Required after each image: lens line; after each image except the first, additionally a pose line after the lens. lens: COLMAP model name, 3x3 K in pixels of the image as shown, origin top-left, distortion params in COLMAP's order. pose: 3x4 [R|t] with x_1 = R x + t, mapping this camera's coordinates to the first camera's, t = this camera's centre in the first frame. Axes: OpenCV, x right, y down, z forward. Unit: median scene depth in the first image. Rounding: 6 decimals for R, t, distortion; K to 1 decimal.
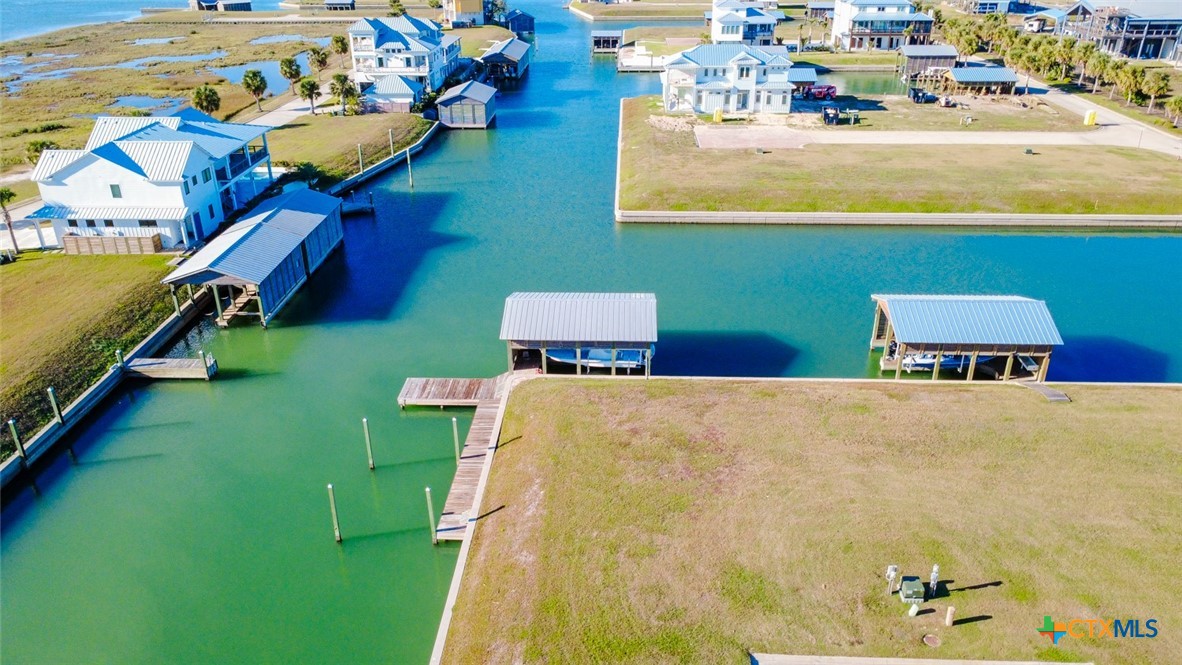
lens RADIAL K [[858.4, 0, 589.1], [0, 858.4, 332.2], [0, 0, 1]] dist [0.000446, -0.000626]
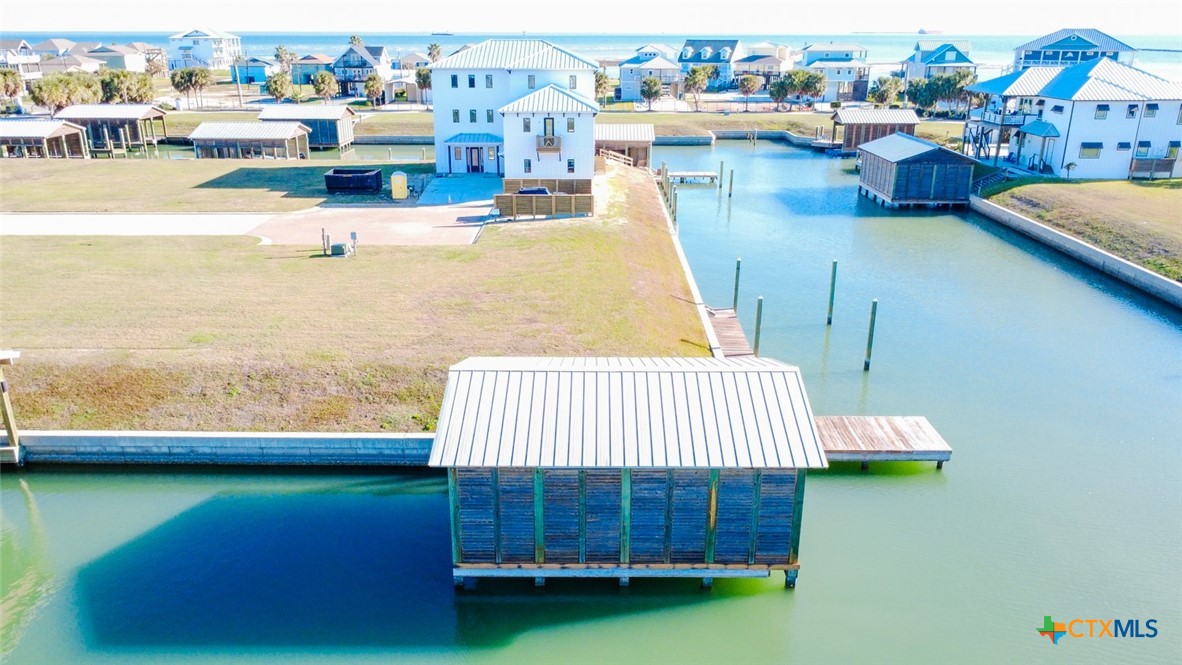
lens RADIAL K [[858.4, 0, 589.1], [0, 858.4, 332.2], [0, 0, 1]] dist [0.000446, -0.000626]
pose [[-0.999305, 0.013218, -0.034865, 0.011549], [-0.015416, 0.704936, 0.709104, -0.174655], [0.033950, 0.709148, -0.704242, 0.639987]]
